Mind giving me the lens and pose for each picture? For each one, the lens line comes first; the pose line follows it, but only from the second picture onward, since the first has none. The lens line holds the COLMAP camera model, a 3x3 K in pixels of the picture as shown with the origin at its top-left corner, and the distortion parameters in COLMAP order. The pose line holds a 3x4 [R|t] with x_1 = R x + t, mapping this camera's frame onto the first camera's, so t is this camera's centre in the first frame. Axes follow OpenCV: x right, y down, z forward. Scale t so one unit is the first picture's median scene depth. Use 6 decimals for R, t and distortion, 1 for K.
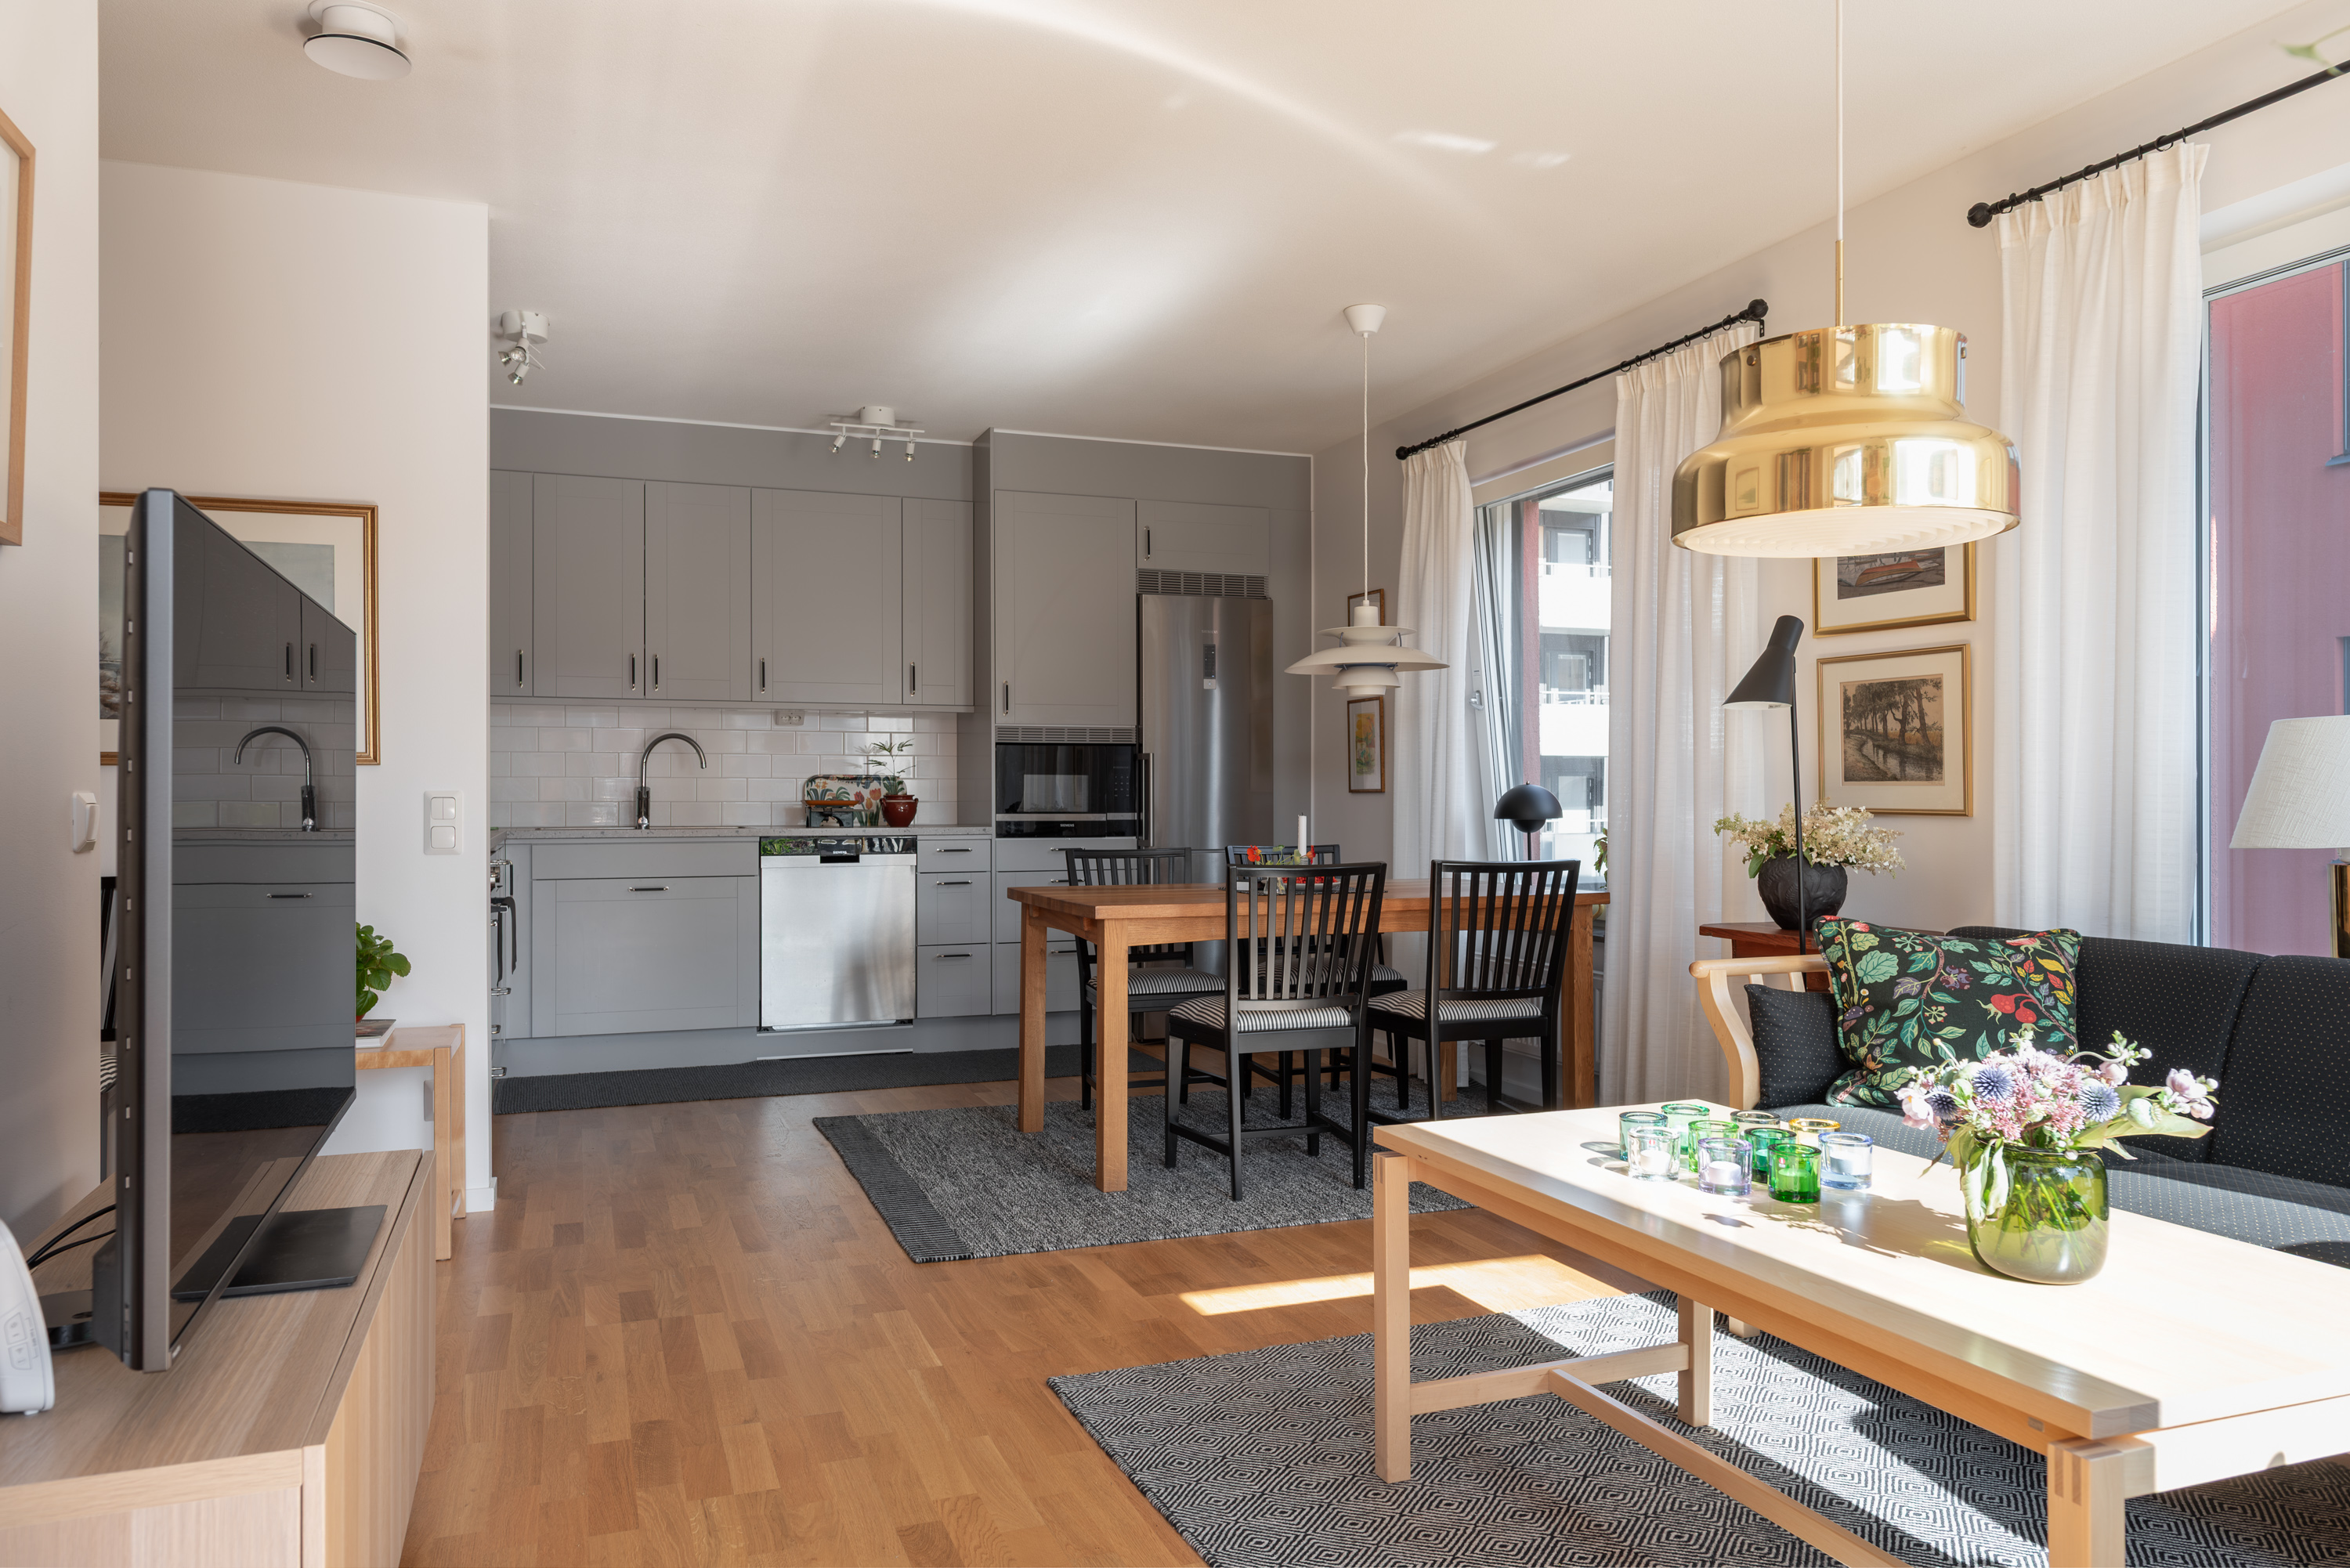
lens RADIAL K [[1602.2, 0, 1171.9], [0, 1602.2, 787.6], [0, 0, 1]] dist [-0.001841, 0.005597]
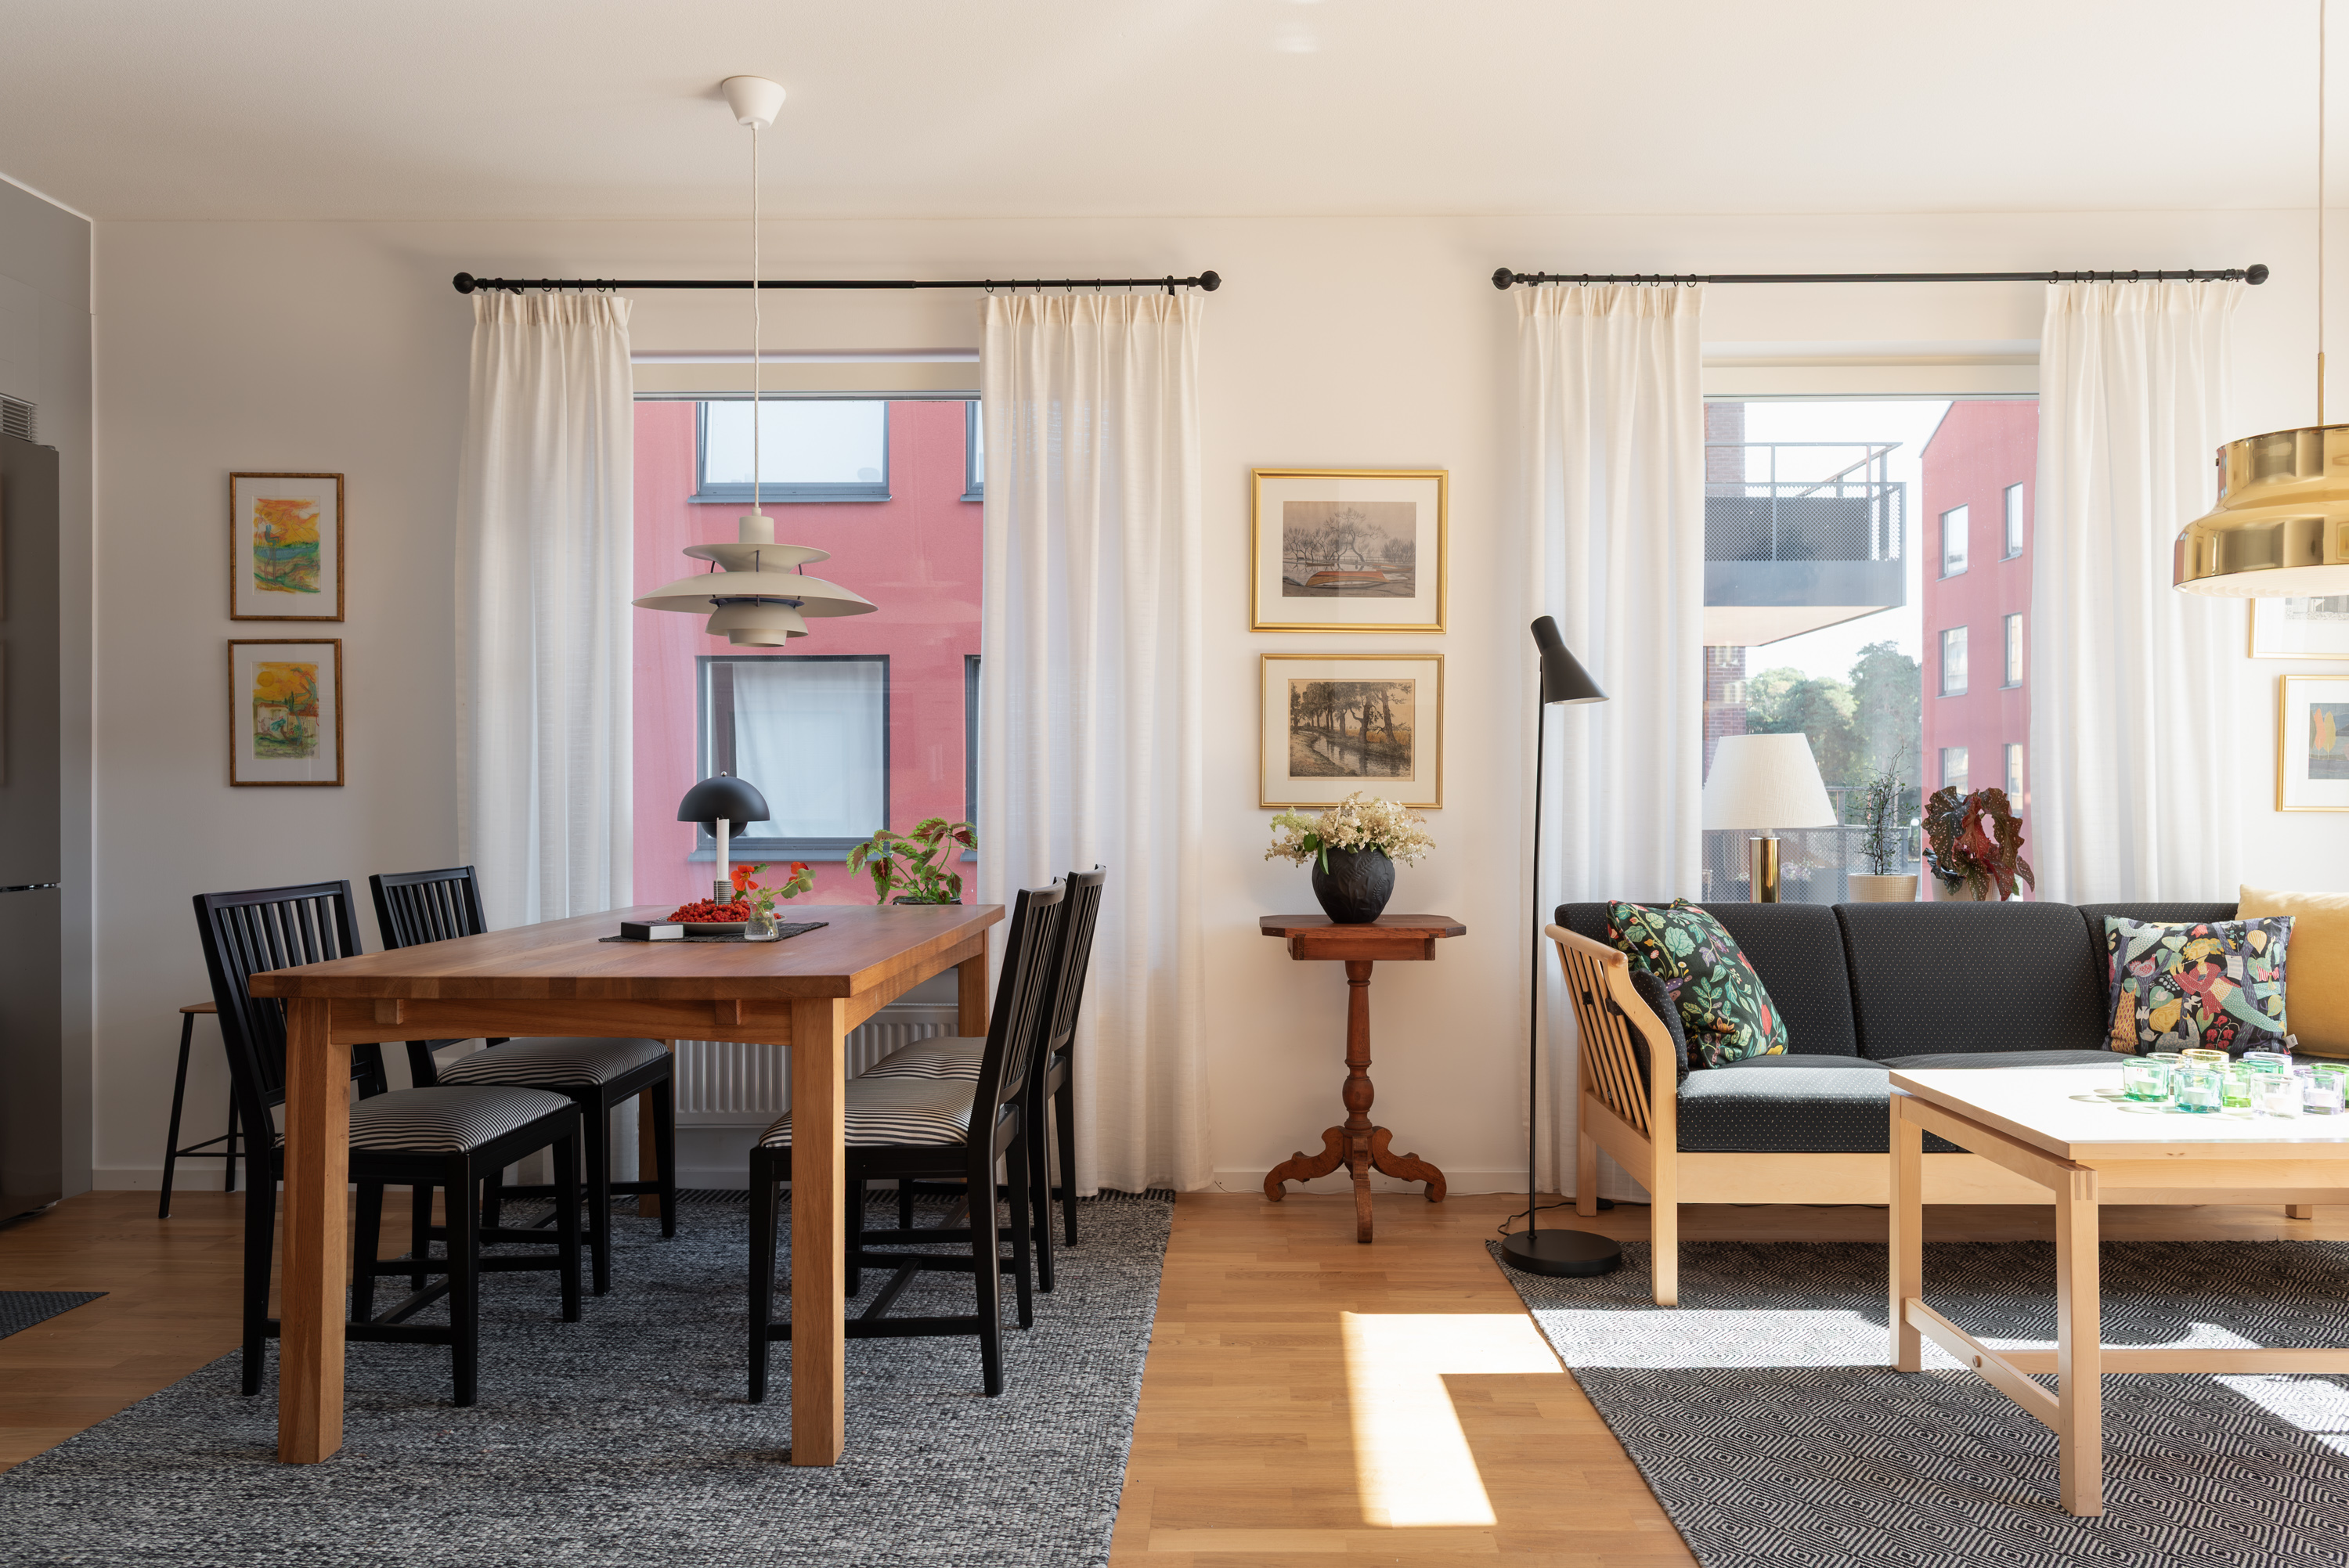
lens RADIAL K [[1610.3, 0, 1213.5], [0, 1610.3, 799.2], [0, 0, 1]] dist [0.009229, -0.005525]
pose [[0.362854, -0.001110, 0.931845, -0.581450], [-0.004640, 0.999985, 0.002998, 0.008251], [-0.931834, -0.005412, 0.362843, 0.711261]]
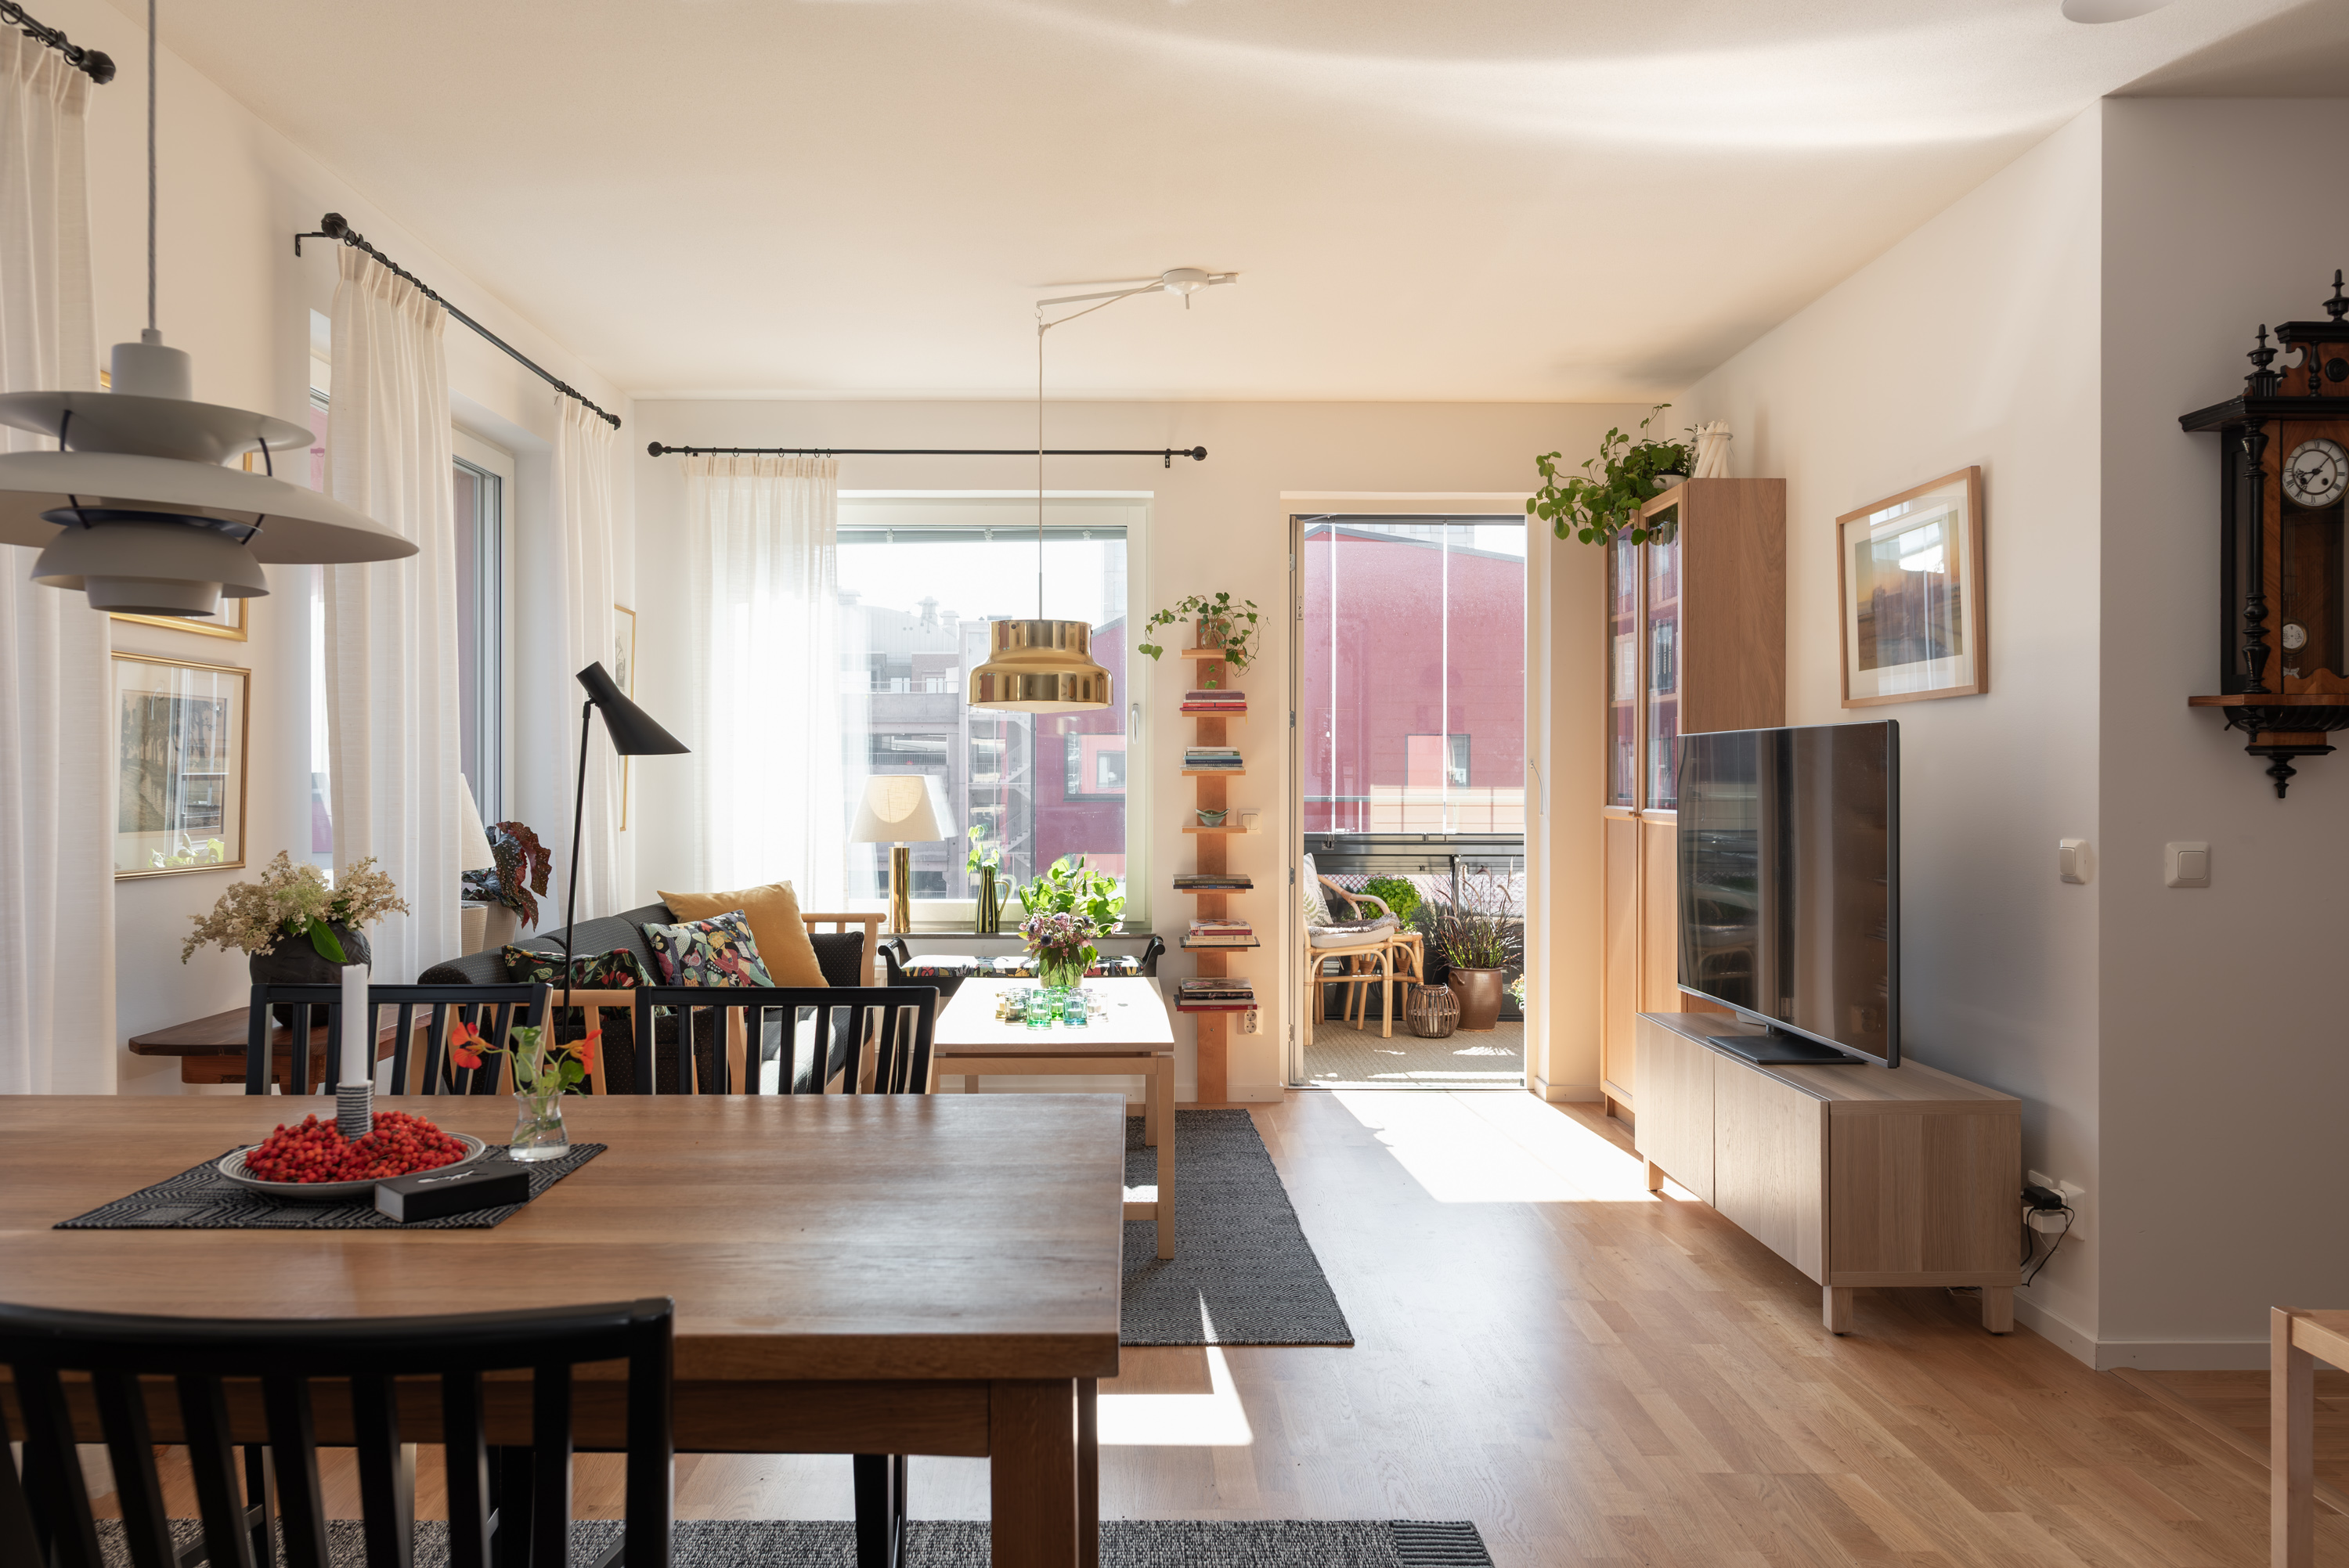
lens RADIAL K [[1610.3, 0, 1165.3], [0, 1610.3, 774.3], [0, 0, 1]] dist [0.009229, -0.005525]
pose [[-0.936828, 0.000869, 0.349790, -0.274656], [-0.000974, 0.999987, -0.005093, -0.028831], [-0.349790, -0.005112, -0.936814, 1.582336]]
